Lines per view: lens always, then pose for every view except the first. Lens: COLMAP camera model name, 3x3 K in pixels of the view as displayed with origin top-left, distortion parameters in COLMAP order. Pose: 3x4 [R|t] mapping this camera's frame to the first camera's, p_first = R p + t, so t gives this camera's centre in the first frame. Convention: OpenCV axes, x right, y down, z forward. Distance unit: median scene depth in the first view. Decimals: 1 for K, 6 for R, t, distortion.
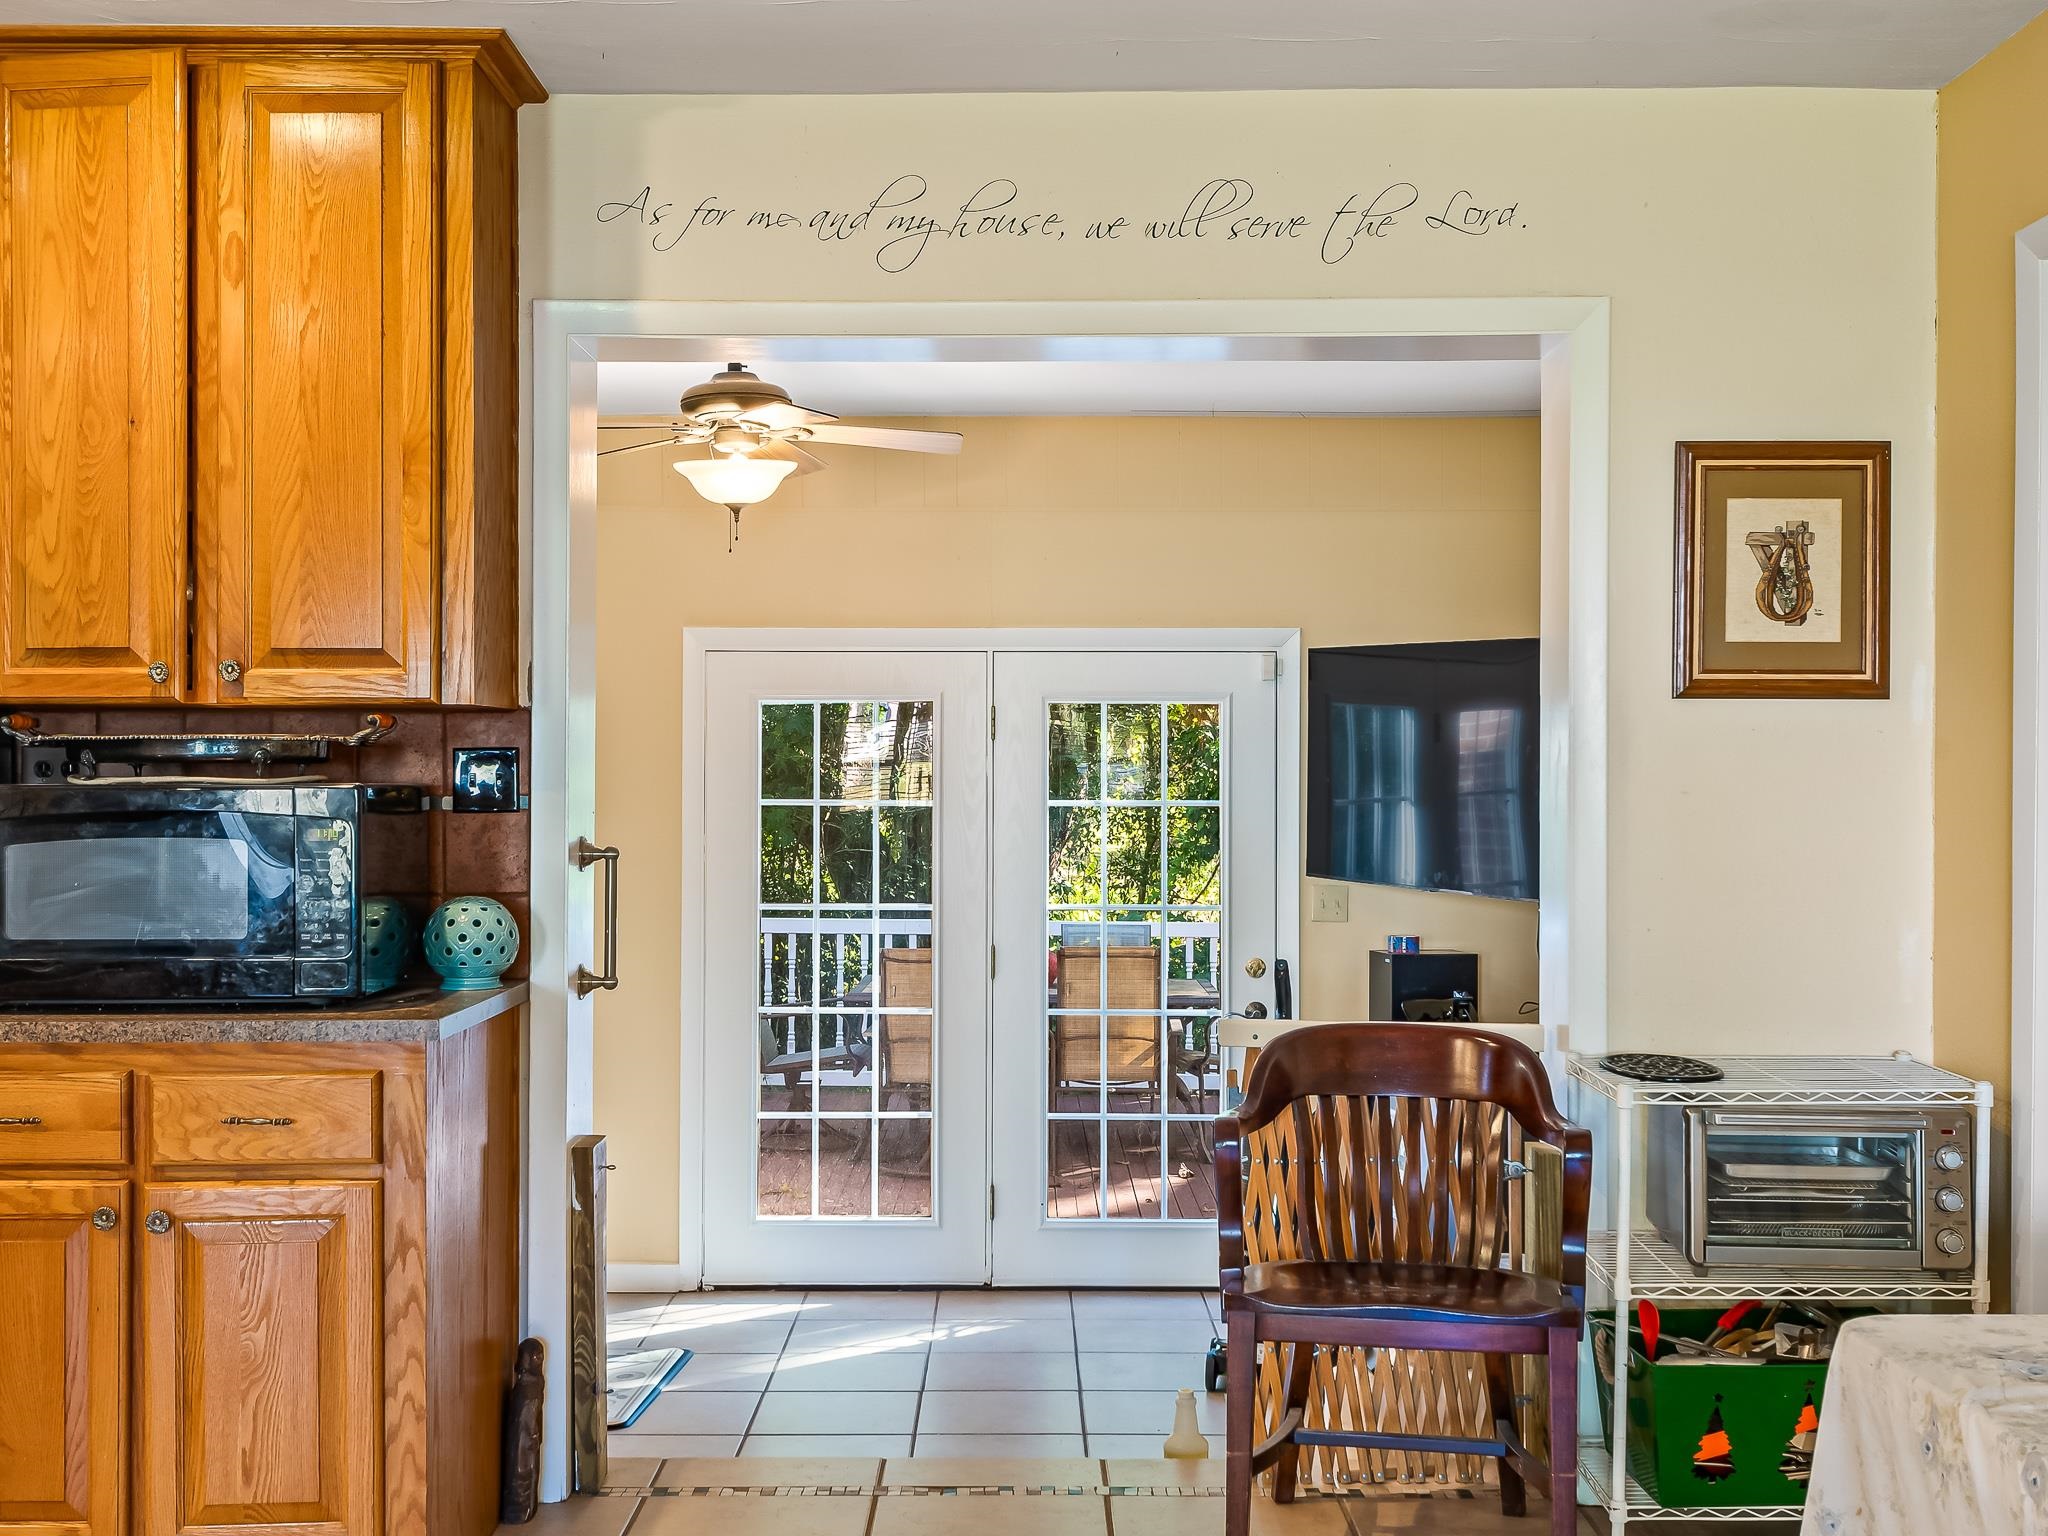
lens RADIAL K [[2348.1, 0, 1014.8], [0, 2348.1, 776.5], [0, 0, 1]] dist [0.023808, 0.000000]
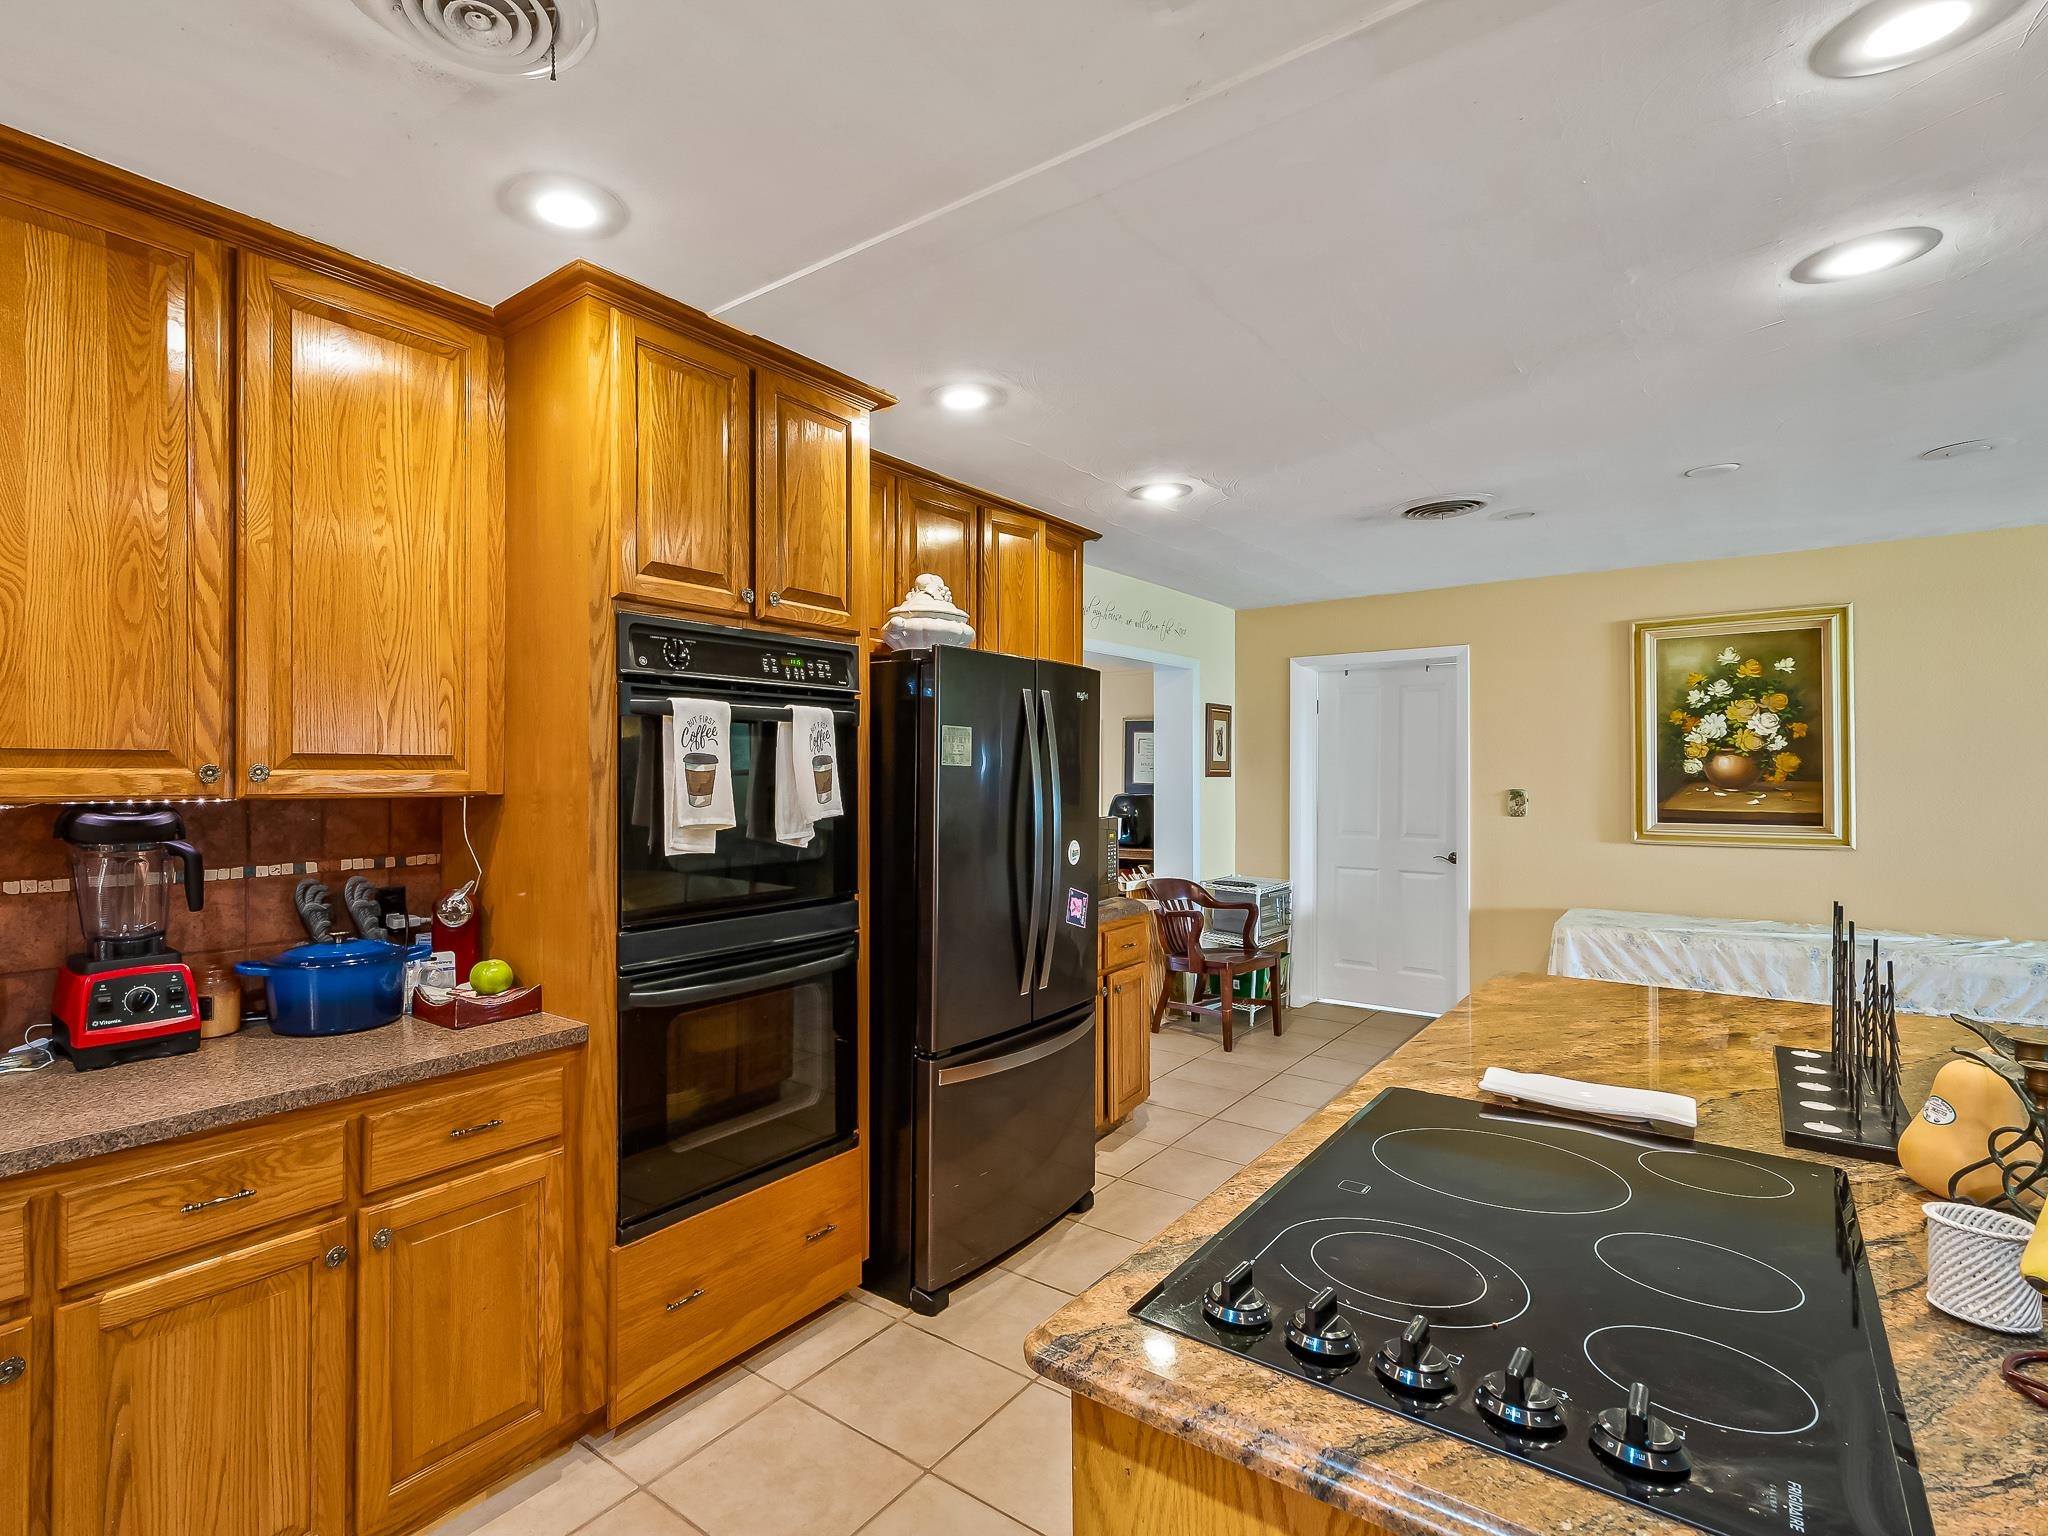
lens RADIAL K [[1006.9, 0, 923.3], [0, 1006.9, 774.9], [0, 0, 1]] dist [0.011107, -0.000609]
pose [[0.636396, -0.001502, 0.771361, -1.193083], [0.000053, 0.999998, 0.001904, -0.042531], [-0.771362, -0.001171, 0.636395, 0.409659]]
